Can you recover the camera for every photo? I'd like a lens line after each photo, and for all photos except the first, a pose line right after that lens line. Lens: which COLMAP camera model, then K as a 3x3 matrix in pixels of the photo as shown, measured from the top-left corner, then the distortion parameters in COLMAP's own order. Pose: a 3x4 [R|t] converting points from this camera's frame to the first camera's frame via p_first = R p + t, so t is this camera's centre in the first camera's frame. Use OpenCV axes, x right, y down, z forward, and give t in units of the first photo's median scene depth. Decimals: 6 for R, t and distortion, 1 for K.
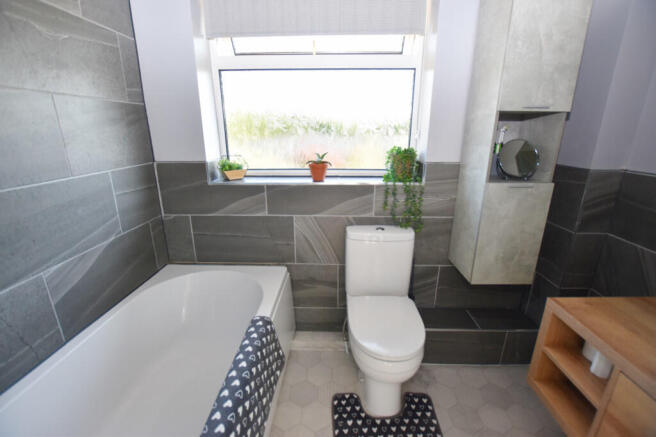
lens RADIAL K [[295.6, 0, 328.3], [0, 295.6, 218.2], [0, 0, 1]] dist [-0.022529, 0.000934]
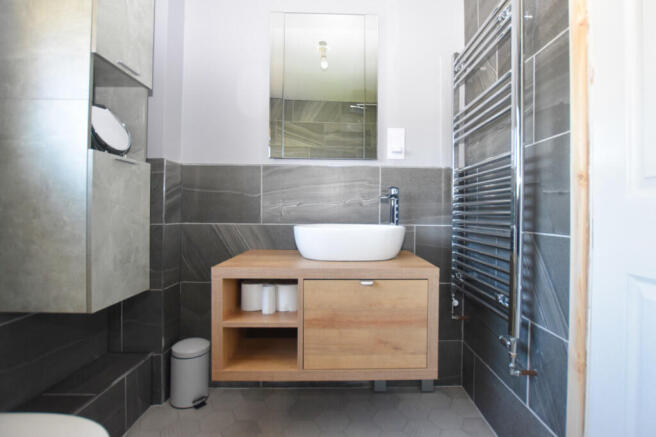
lens RADIAL K [[295.6, 0, 329.2], [0, 295.6, 218.4], [0, 0, 1]] dist [-0.022529, 0.000934]
pose [[-0.034092, -0.013553, 0.999327, -0.144069], [0.290825, 0.956502, 0.022894, 0.173348], [-0.956169, 0.291409, -0.028668, 0.513580]]
